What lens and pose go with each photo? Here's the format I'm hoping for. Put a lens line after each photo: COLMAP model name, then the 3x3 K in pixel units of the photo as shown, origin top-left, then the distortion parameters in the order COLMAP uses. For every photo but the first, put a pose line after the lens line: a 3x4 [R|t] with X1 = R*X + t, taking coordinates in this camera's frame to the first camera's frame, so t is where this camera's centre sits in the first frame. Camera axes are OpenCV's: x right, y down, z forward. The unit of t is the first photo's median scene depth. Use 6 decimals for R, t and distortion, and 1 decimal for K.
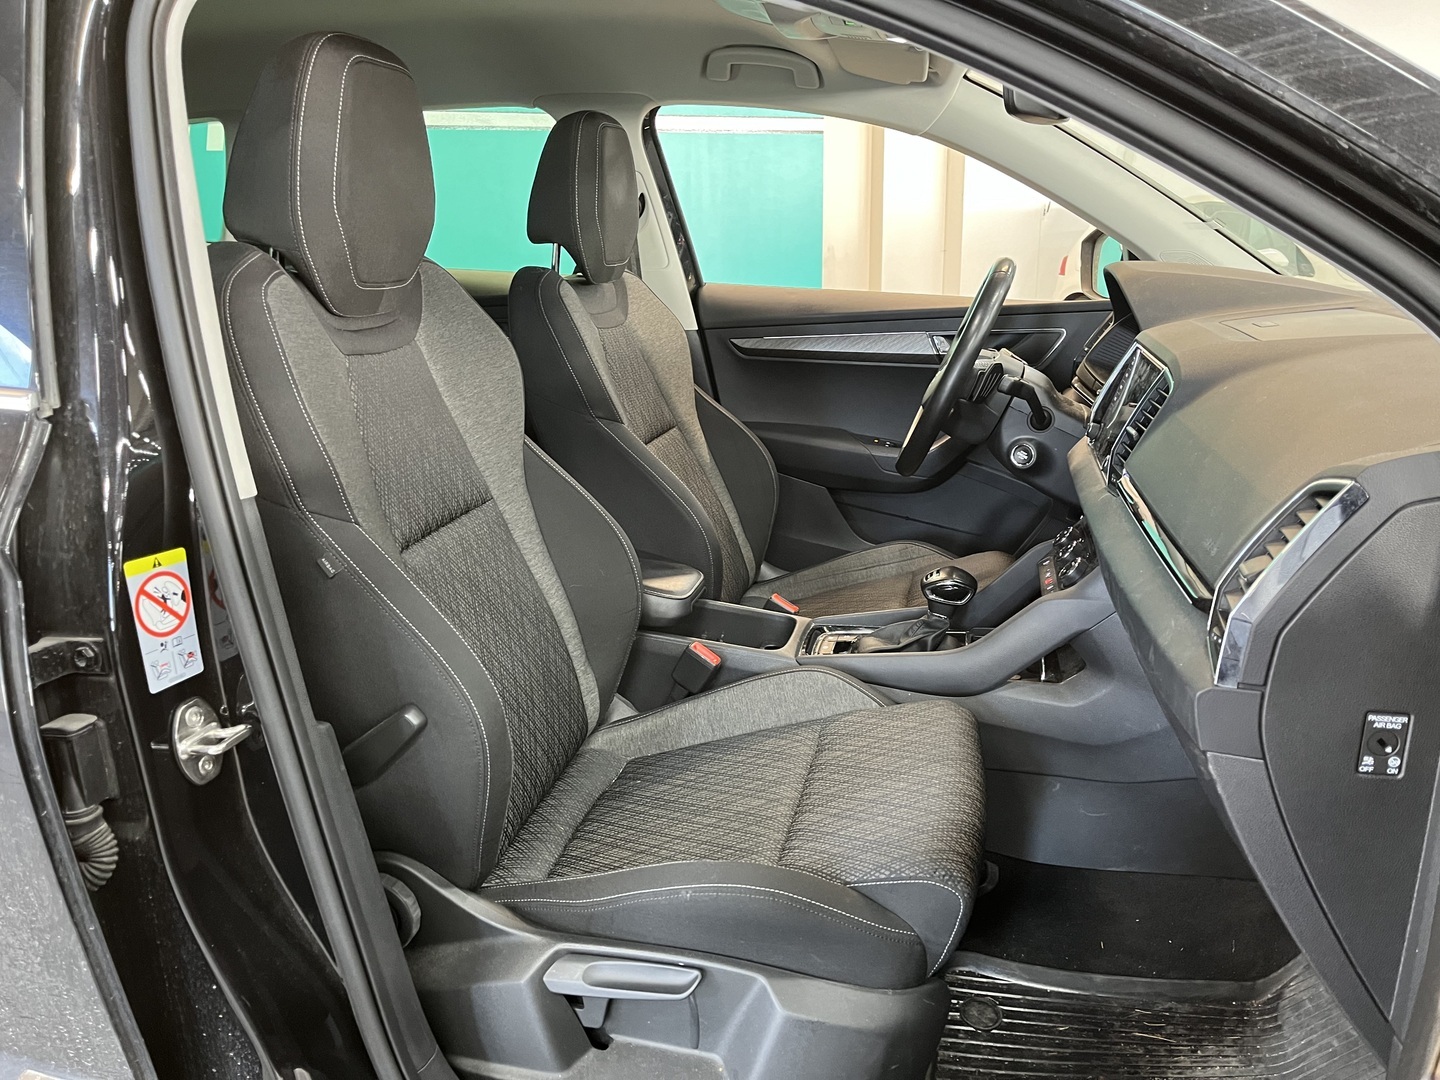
lens RADIAL K [[1071.5, 0, 720.0], [0, 1071.5, 540.0], [0, 0, 1]] dist [0.078236, -0.092689]
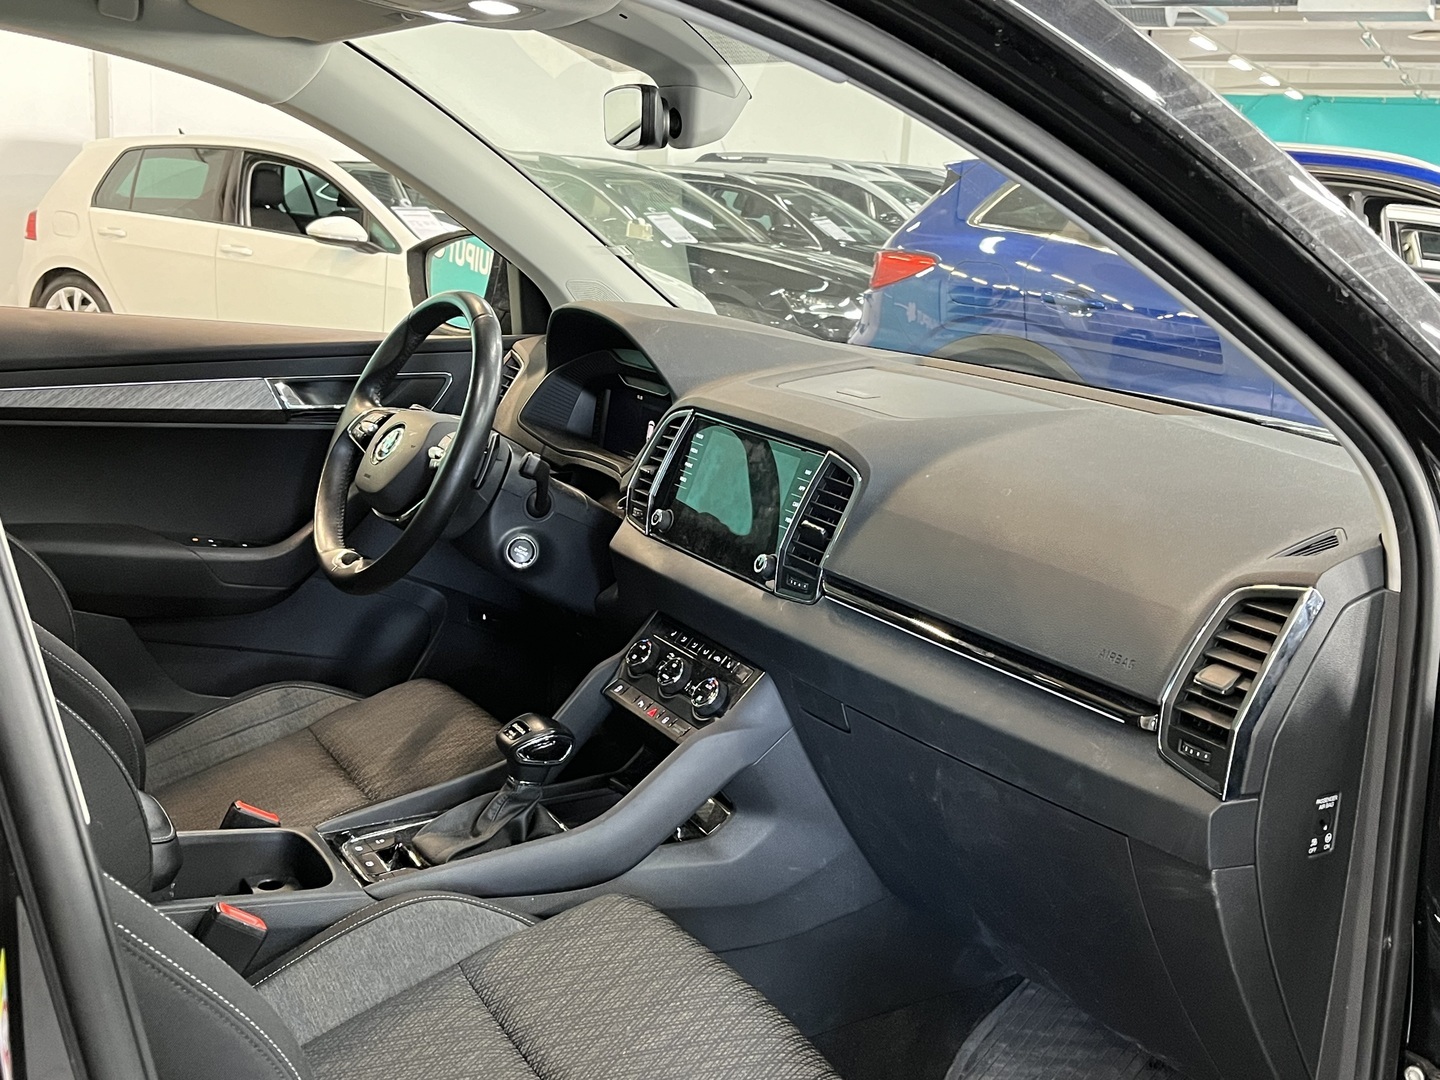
lens RADIAL K [[1567.4, 0, 720.0], [0, 1567.4, 540.0], [0, 0, 1]] dist [0.032404, 0.002478]
pose [[0.733162, -0.091835, 0.673825, -0.429299], [0.123858, 0.992300, 0.000475, -0.083397], [-0.668680, 0.083111, 0.738891, 0.112099]]
